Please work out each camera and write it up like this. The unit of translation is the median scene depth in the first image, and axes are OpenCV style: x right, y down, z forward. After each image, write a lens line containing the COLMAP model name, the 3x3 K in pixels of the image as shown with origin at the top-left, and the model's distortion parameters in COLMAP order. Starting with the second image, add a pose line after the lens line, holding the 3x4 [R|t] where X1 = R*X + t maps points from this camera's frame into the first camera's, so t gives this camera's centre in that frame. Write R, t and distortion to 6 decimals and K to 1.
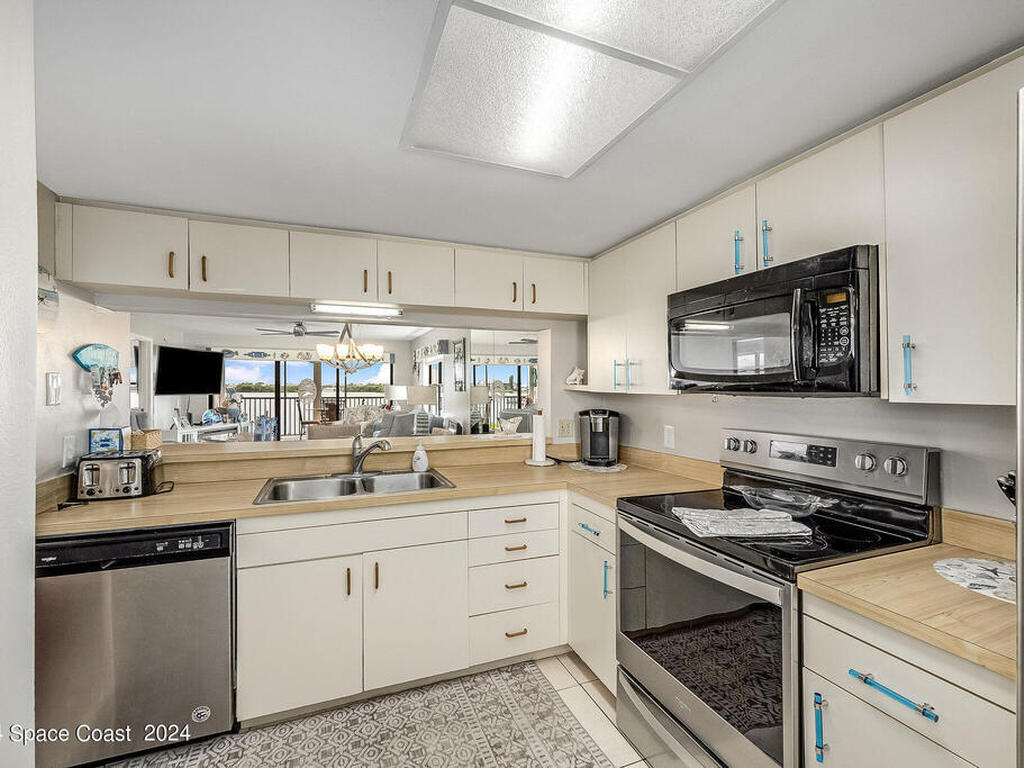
lens RADIAL K [[454.1, 0, 512.0], [0, 454.1, 384.0], [0, 0, 1]] dist [-0.000791, -0.000121]
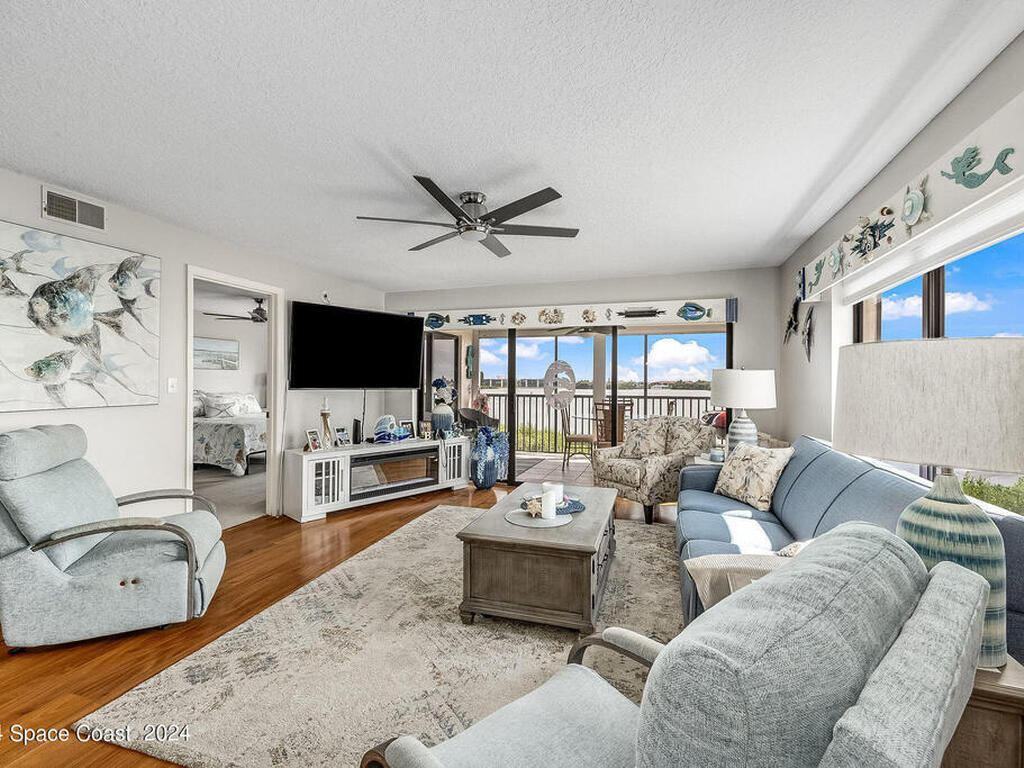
lens RADIAL K [[464.2, 0, 512.0], [0, 464.2, 384.0], [0, 0, 1]] dist [0.003119, 0.000124]
pose [[0.771122, 0.002426, -0.636683, -0.168756], [0.001870, 0.999980, 0.006076, 0.013324], [0.636685, -0.005876, 0.771102, 0.620028]]
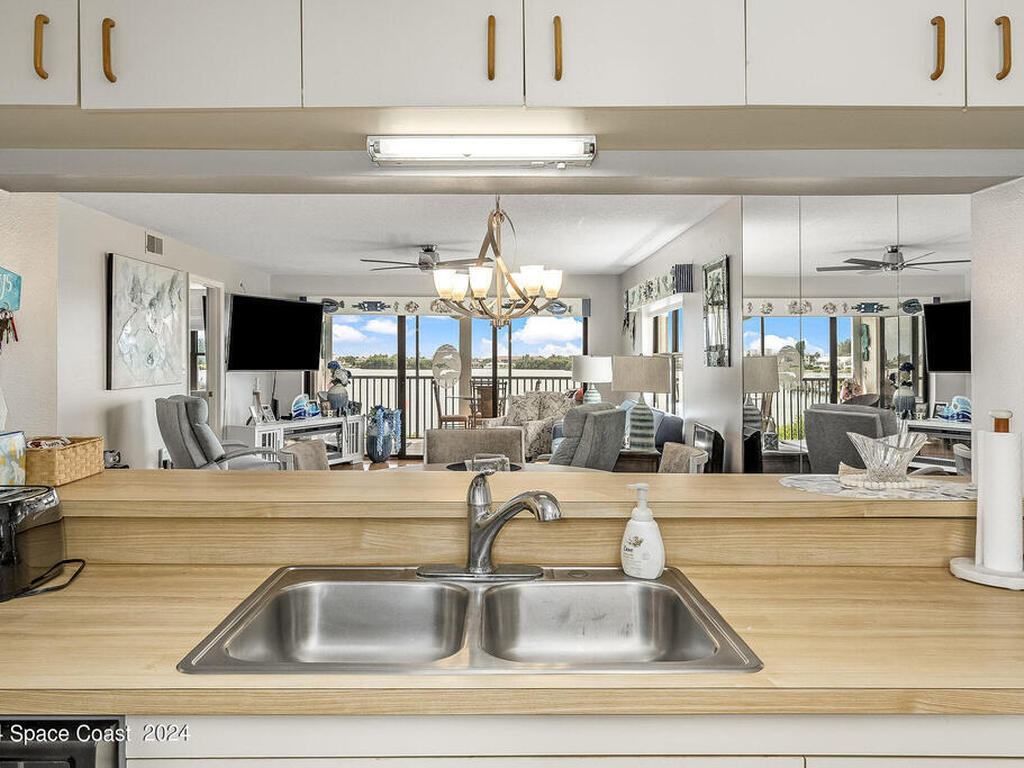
lens RADIAL K [[766.7, 0, 499.5], [0, 766.7, 357.6], [0, 0, 1]] dist [0.002698, 0.000469]
pose [[0.930391, -0.000607, -0.366568, -0.023672], [0.001089, 0.999999, 0.001108, 0.004218], [0.366567, -0.001431, 0.930391, 0.109681]]
